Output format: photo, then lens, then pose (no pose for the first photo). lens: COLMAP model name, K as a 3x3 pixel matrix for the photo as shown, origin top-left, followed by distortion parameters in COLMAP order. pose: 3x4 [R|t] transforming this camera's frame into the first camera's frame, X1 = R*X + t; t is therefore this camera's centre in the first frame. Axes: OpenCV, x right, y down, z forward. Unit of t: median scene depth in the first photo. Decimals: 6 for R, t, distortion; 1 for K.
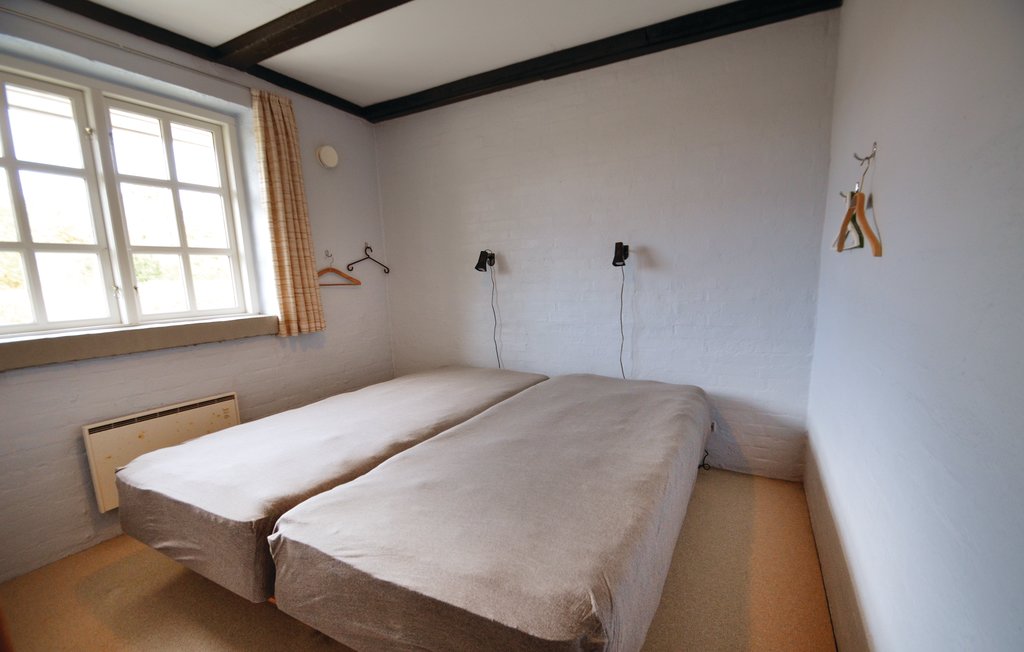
lens RADIAL K [[455.1, 0, 512.9], [0, 455.1, 350.4], [0, 0, 1]] dist [0.000103, -0.000060]
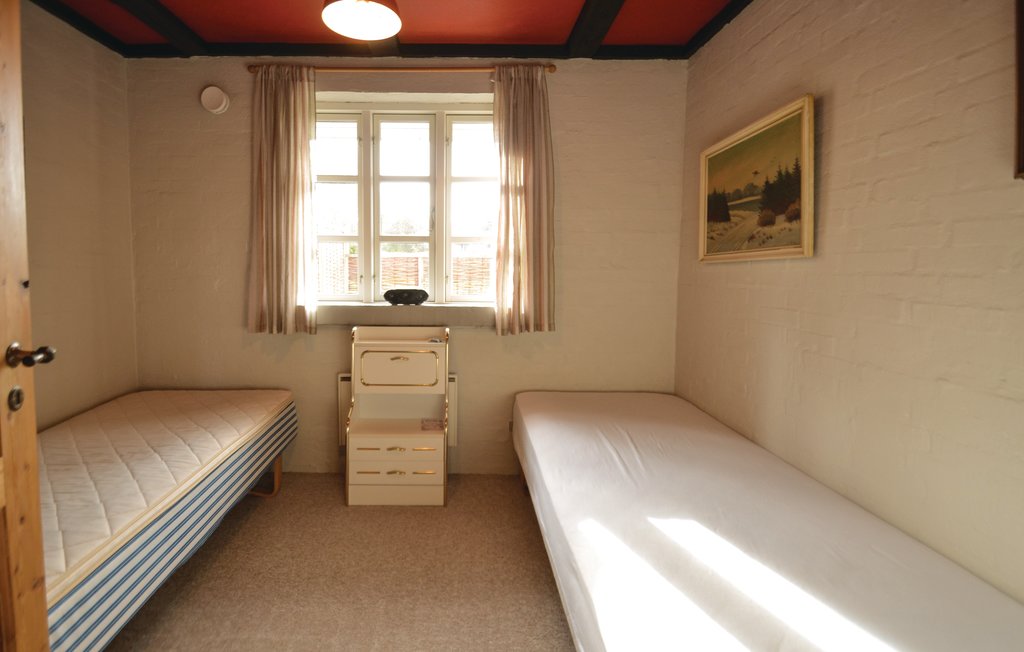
lens RADIAL K [[450.0, 0, 512.0], [0, 450.0, 326.0], [0, 0, 1]] dist [0.000659, 0.000035]
pose [[0.469257, 0.130089, -0.873427, 0.385980], [-0.175759, 0.983059, 0.051990, -0.120351], [0.865394, 0.129116, 0.484172, 0.771163]]
